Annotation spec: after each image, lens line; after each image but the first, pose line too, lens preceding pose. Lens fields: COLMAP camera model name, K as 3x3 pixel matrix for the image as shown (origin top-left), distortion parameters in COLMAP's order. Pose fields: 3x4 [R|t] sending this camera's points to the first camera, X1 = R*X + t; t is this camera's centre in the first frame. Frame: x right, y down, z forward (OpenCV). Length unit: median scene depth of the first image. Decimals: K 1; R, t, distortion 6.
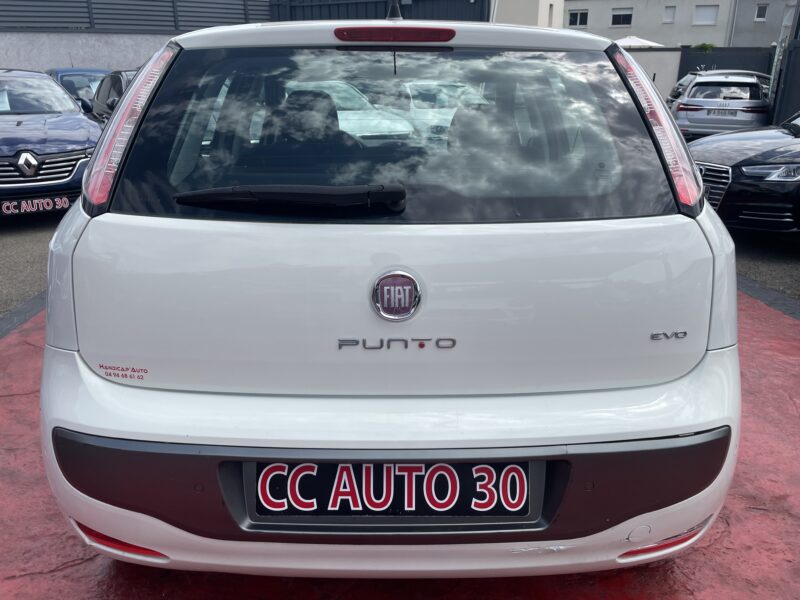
lens RADIAL K [[611.7, 0, 396.8], [0, 611.7, 280.6], [0, 0, 1]] dist [0.019920, -0.069932]
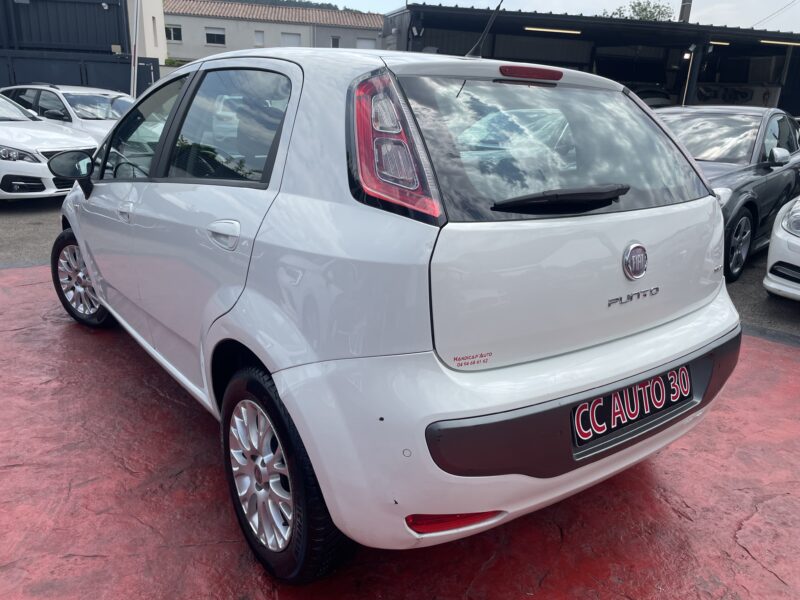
lens RADIAL K [[611.7, 0, 396.8], [0, 611.7, 280.6], [0, 0, 1]] dist [0.019920, -0.069932]
pose [[0.805790, -0.125139, 0.578828, -1.221794], [0.138580, 0.990126, 0.021142, -0.038466], [-0.575758, 0.063178, 0.815175, 0.158527]]
